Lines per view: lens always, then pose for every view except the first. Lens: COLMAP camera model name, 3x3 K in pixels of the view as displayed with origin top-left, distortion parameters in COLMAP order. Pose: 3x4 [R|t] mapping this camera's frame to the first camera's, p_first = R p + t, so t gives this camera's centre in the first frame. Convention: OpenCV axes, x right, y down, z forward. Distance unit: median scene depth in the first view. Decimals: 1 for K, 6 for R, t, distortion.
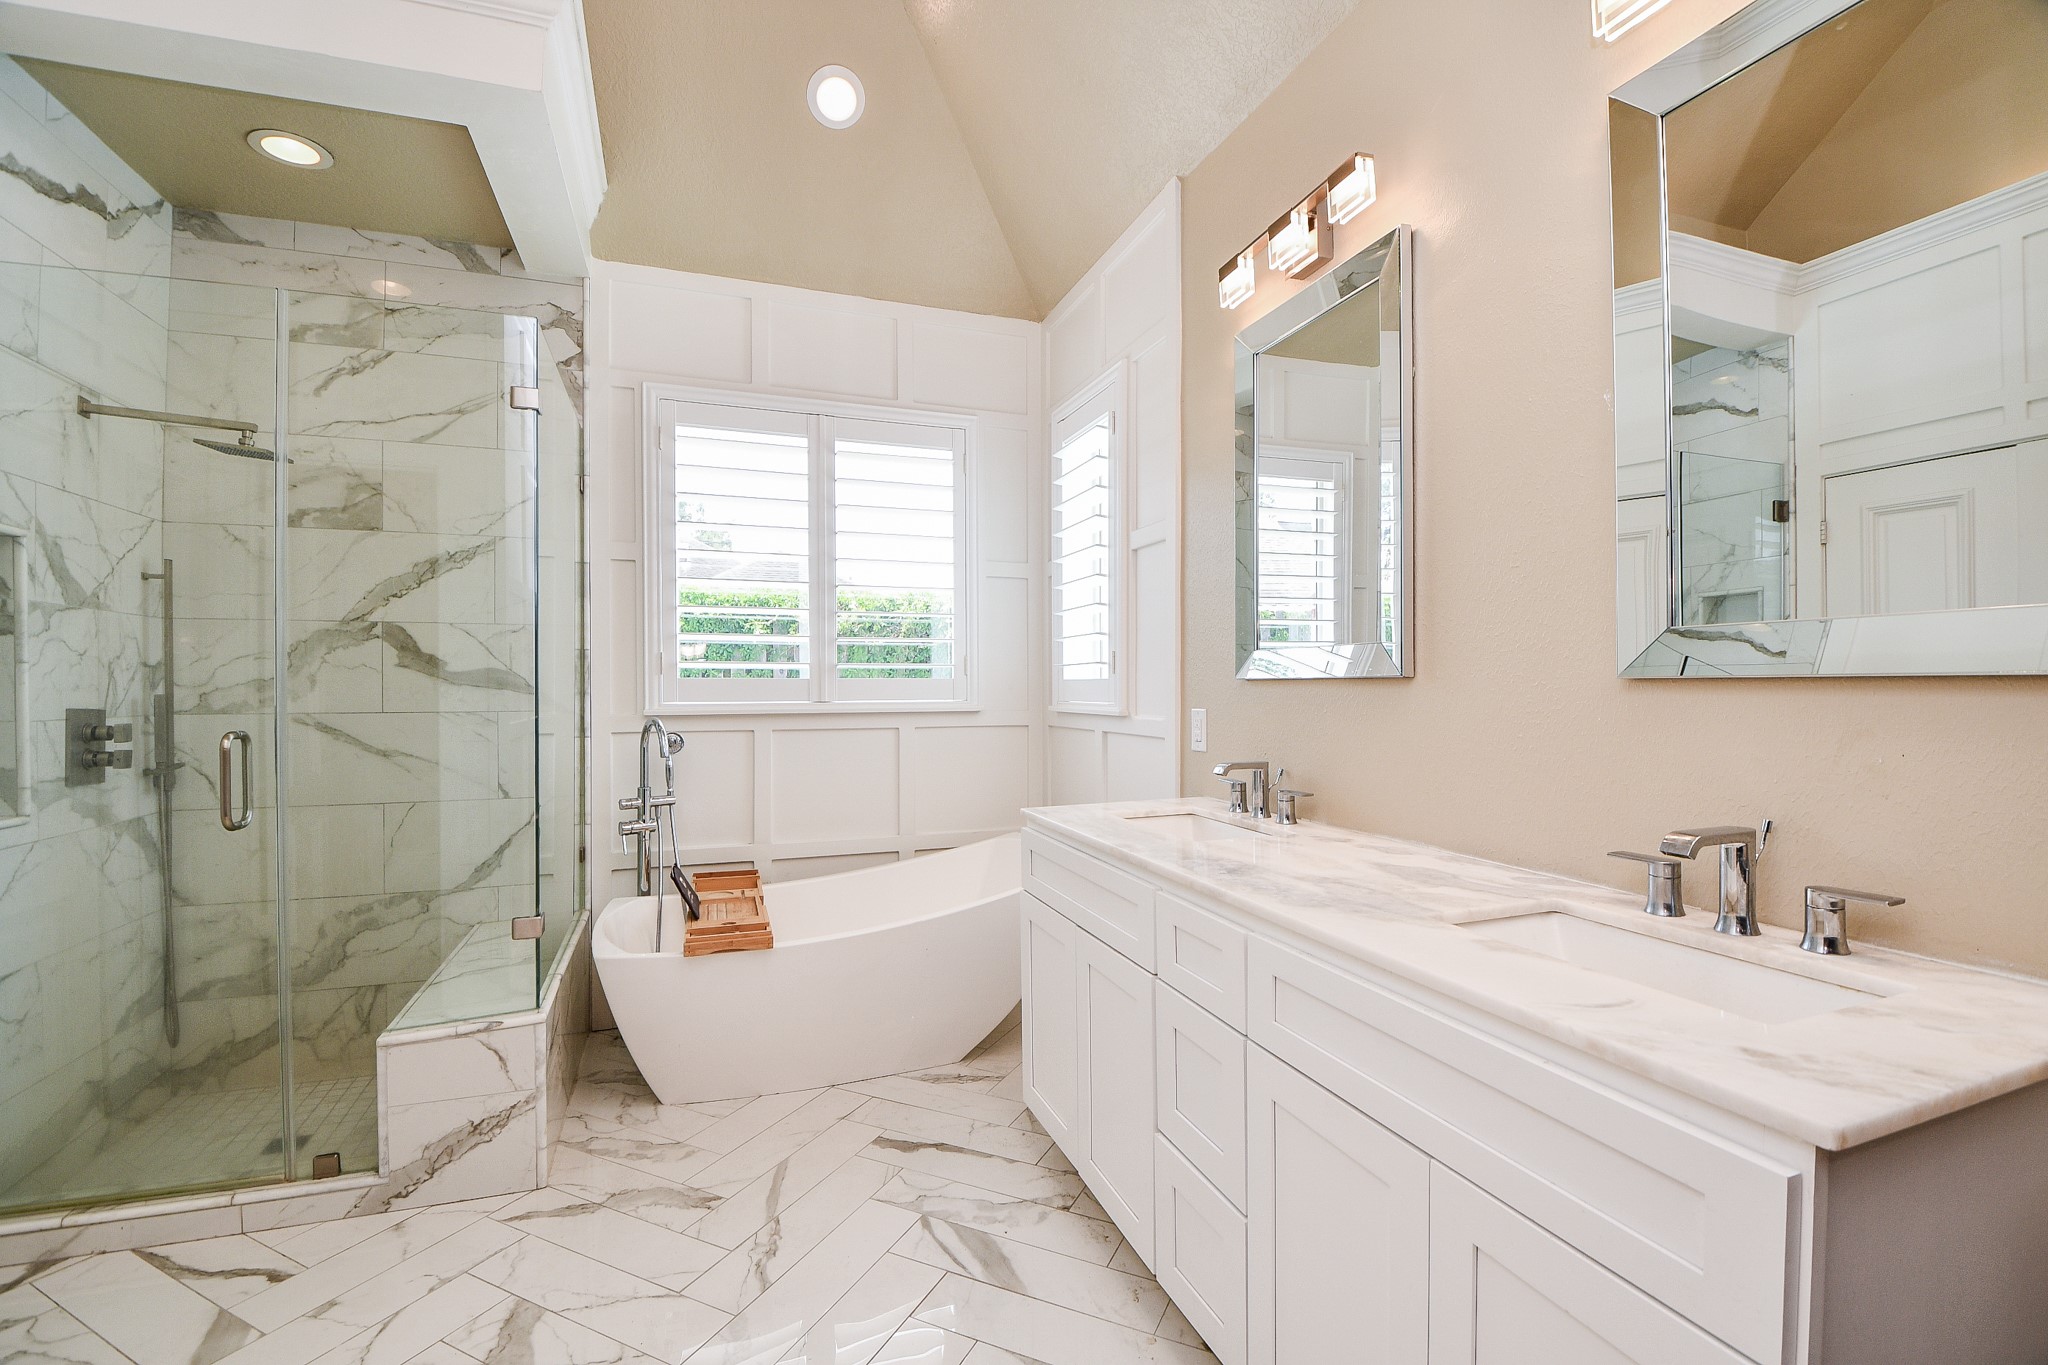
lens RADIAL K [[899.8, 0, 1024.6], [0, 899.8, 690.0], [0, 0, 1]] dist [0.000454, -0.016415]
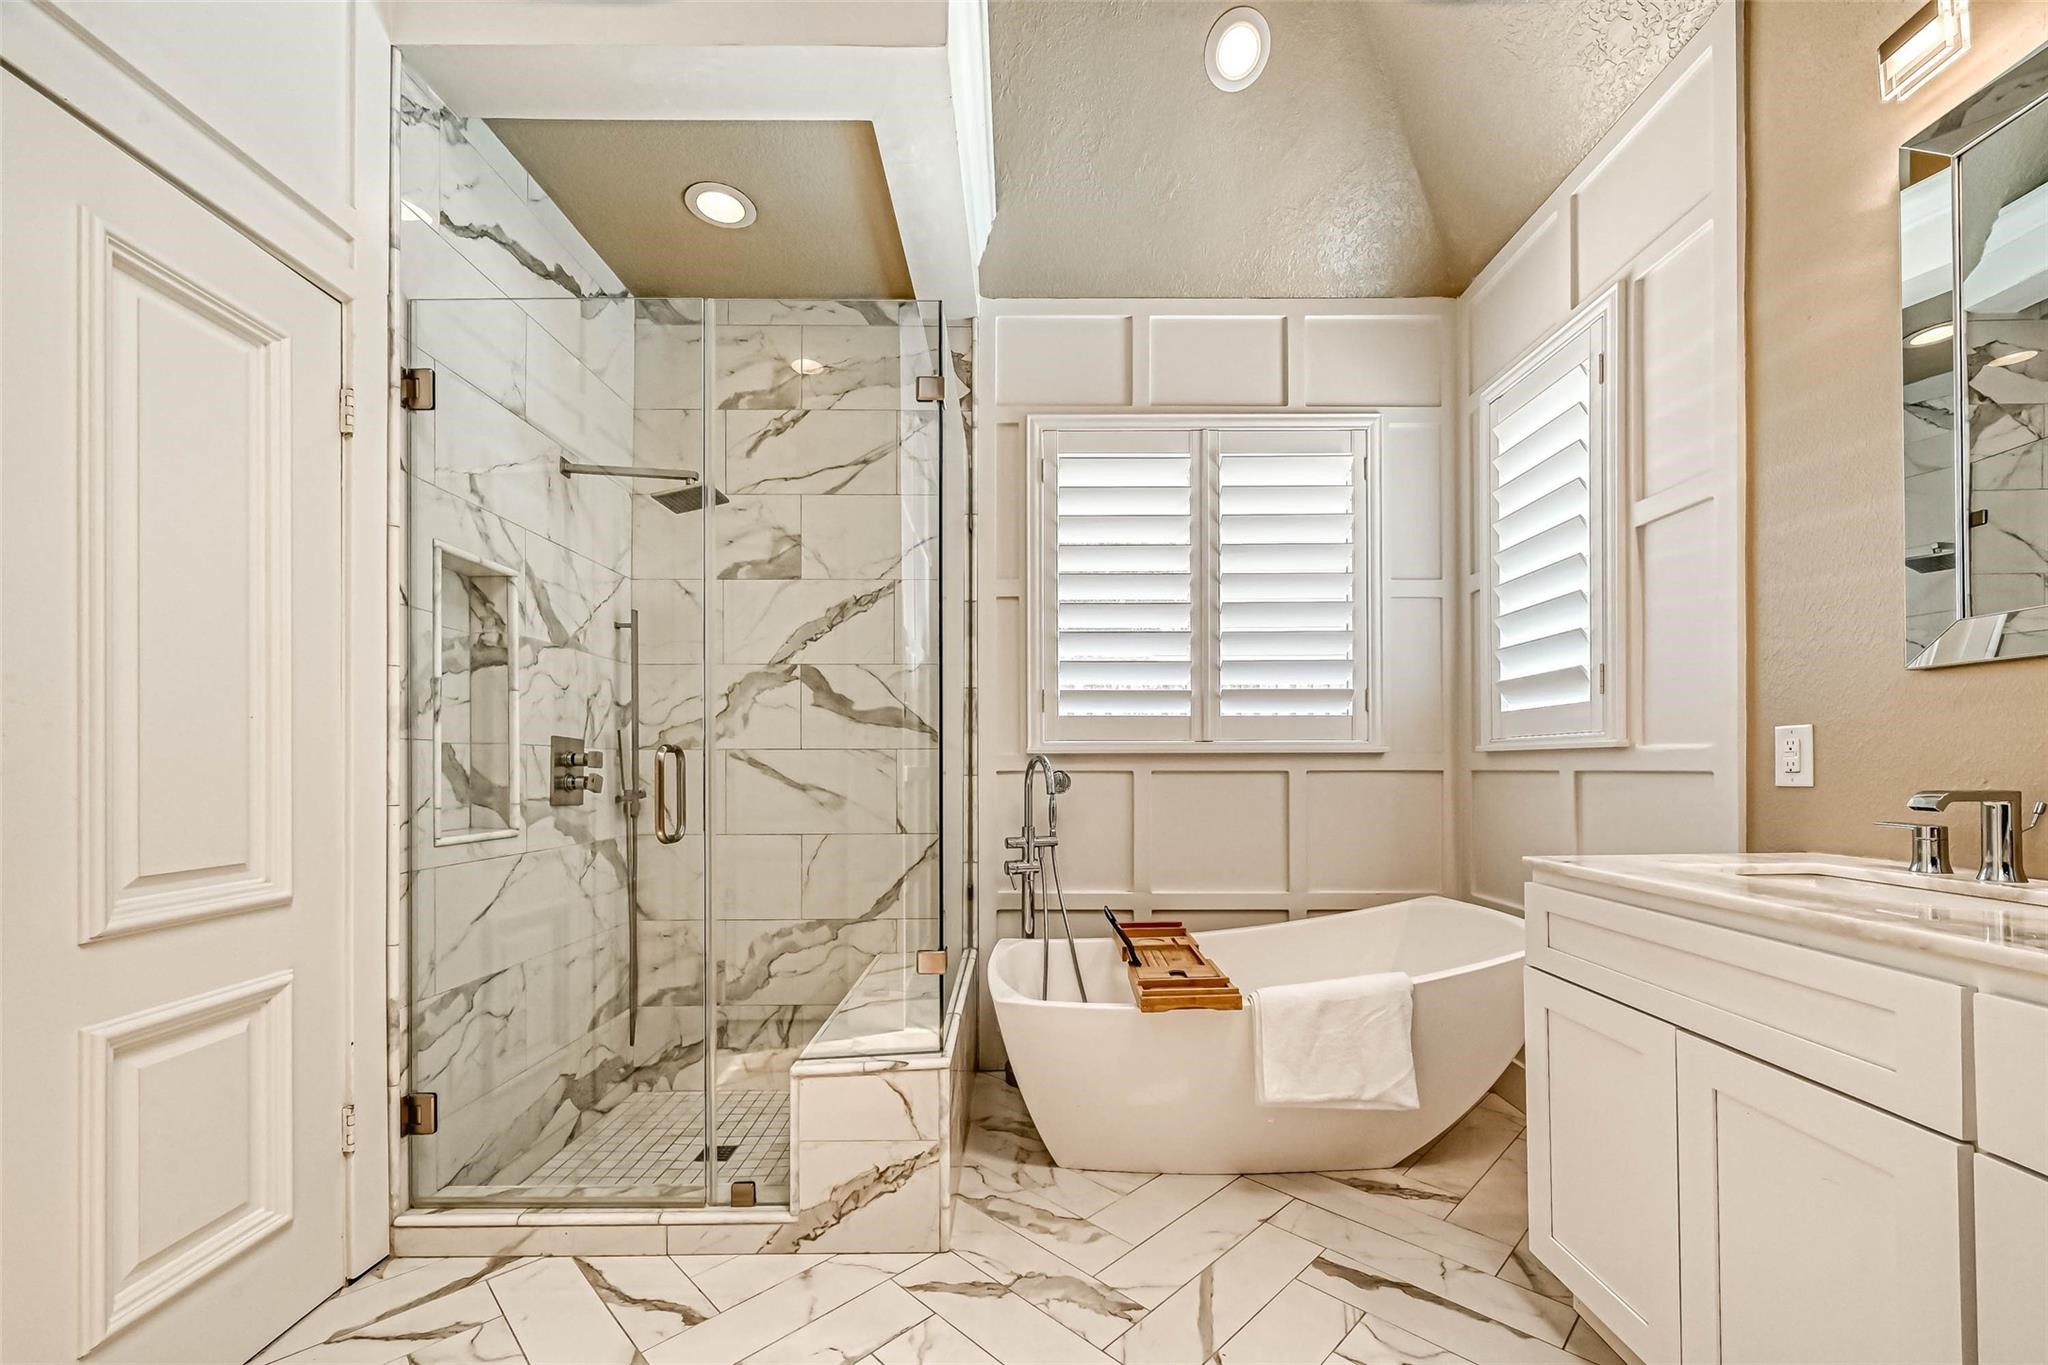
lens RADIAL K [[807.2, 0, 1033.3], [0, 807.2, 765.0], [0, 0, 1]] dist [-0.002537, -0.000103]
pose [[0.941036, -0.000793, -0.338306, -0.139706], [-0.001345, 0.999981, -0.006085, 0.053059], [0.338304, 0.006181, 0.941016, 0.202350]]
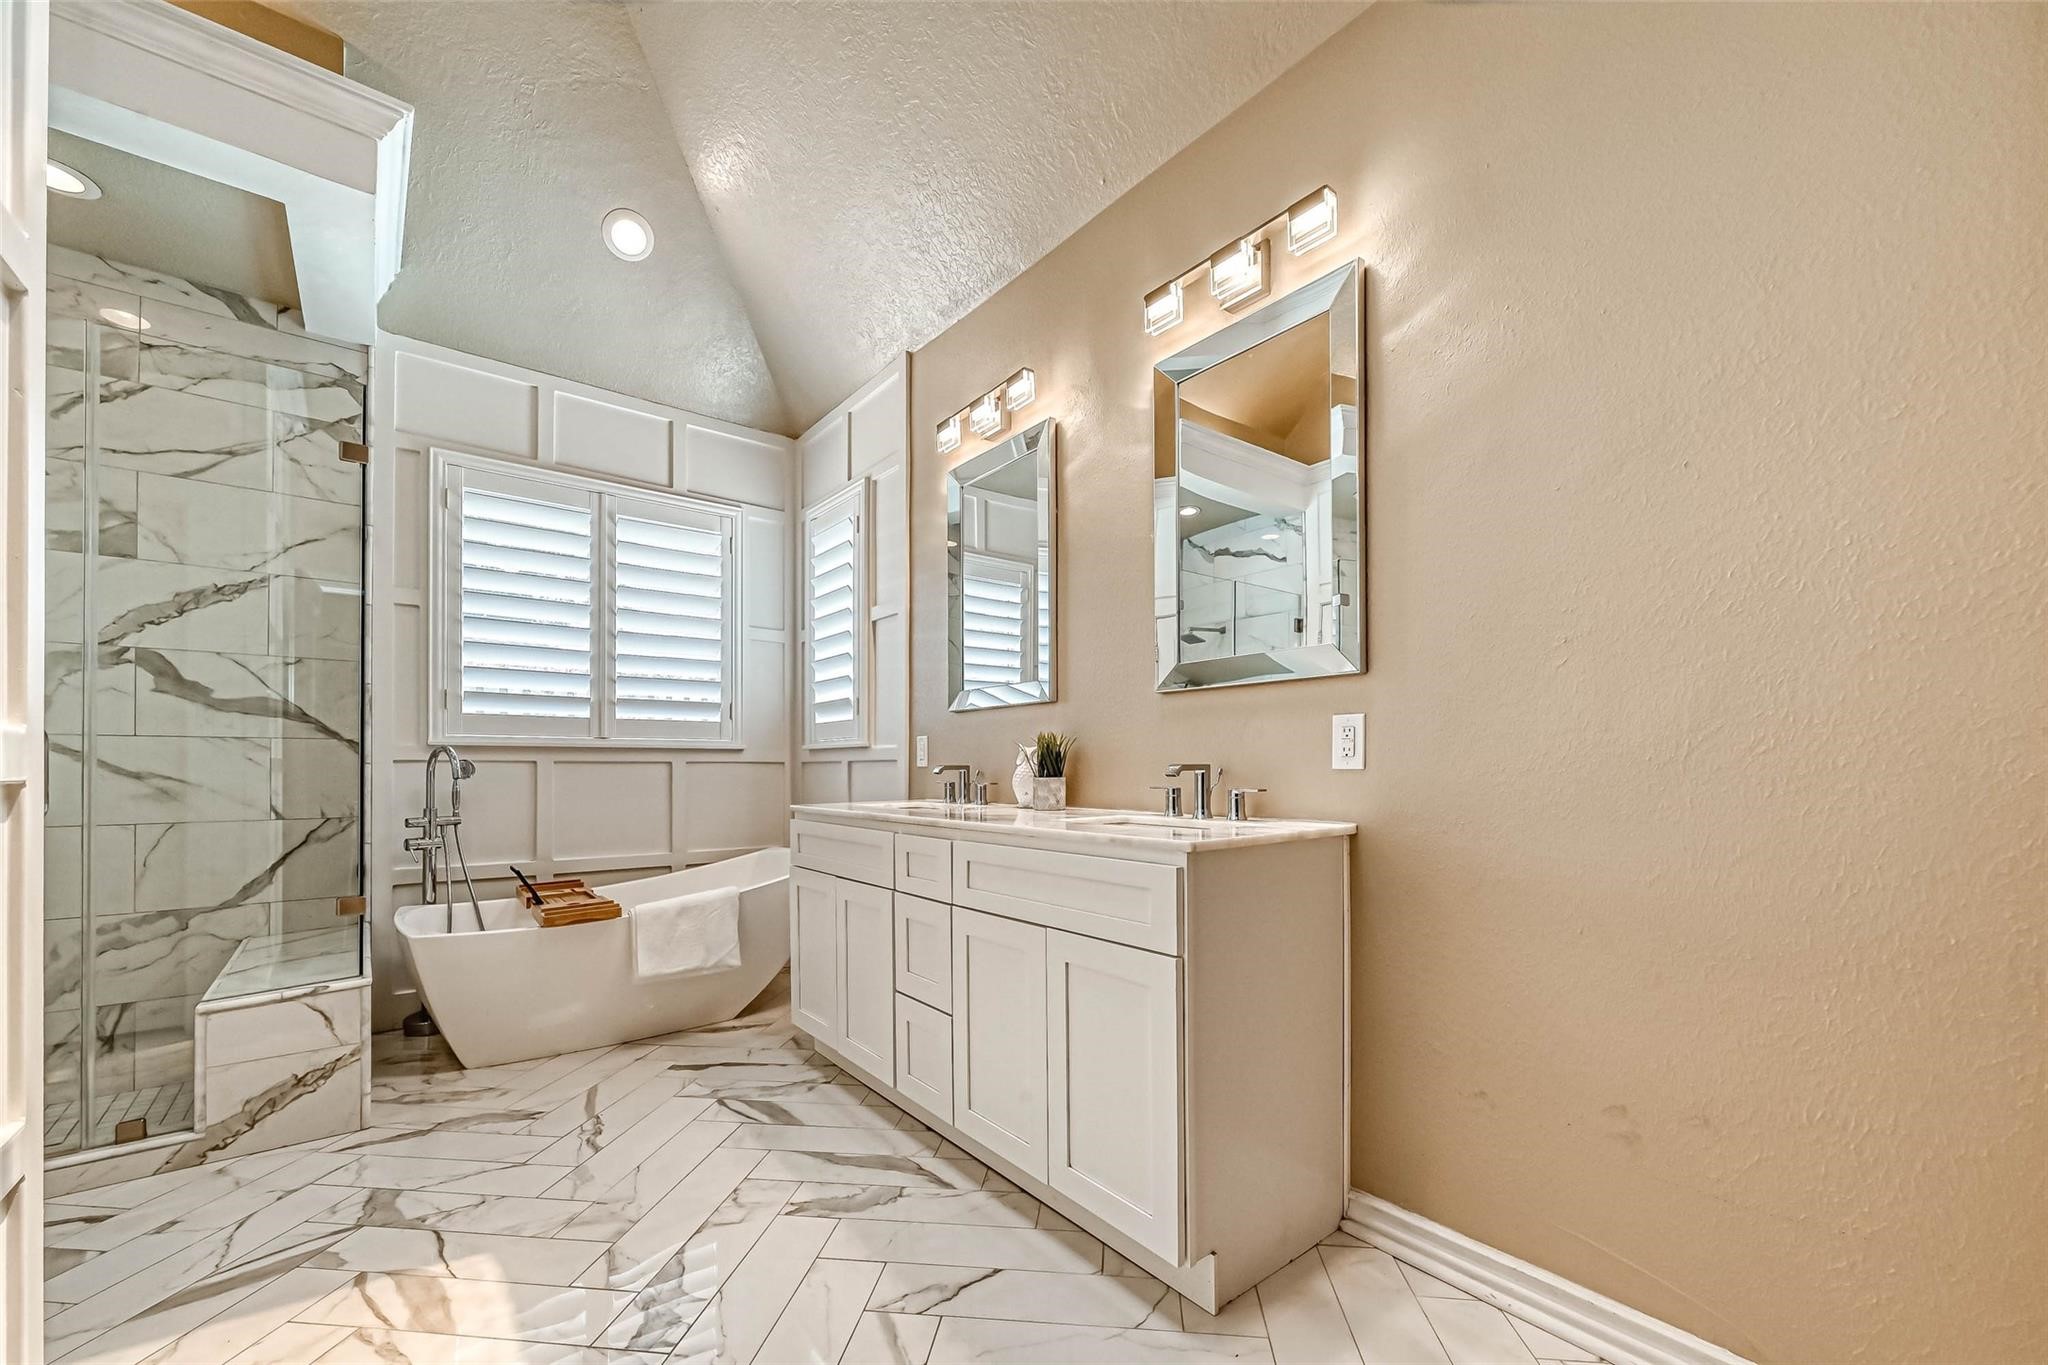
lens RADIAL K [[807.2, 0, 1033.3], [0, 807.2, 765.0], [0, 0, 1]] dist [-0.002537, -0.000103]
pose [[0.945124, 0.002964, 0.326698, -0.048118], [0.000086, 0.999957, -0.009319, 0.072585], [-0.326712, 0.008836, 0.945083, -0.221615]]
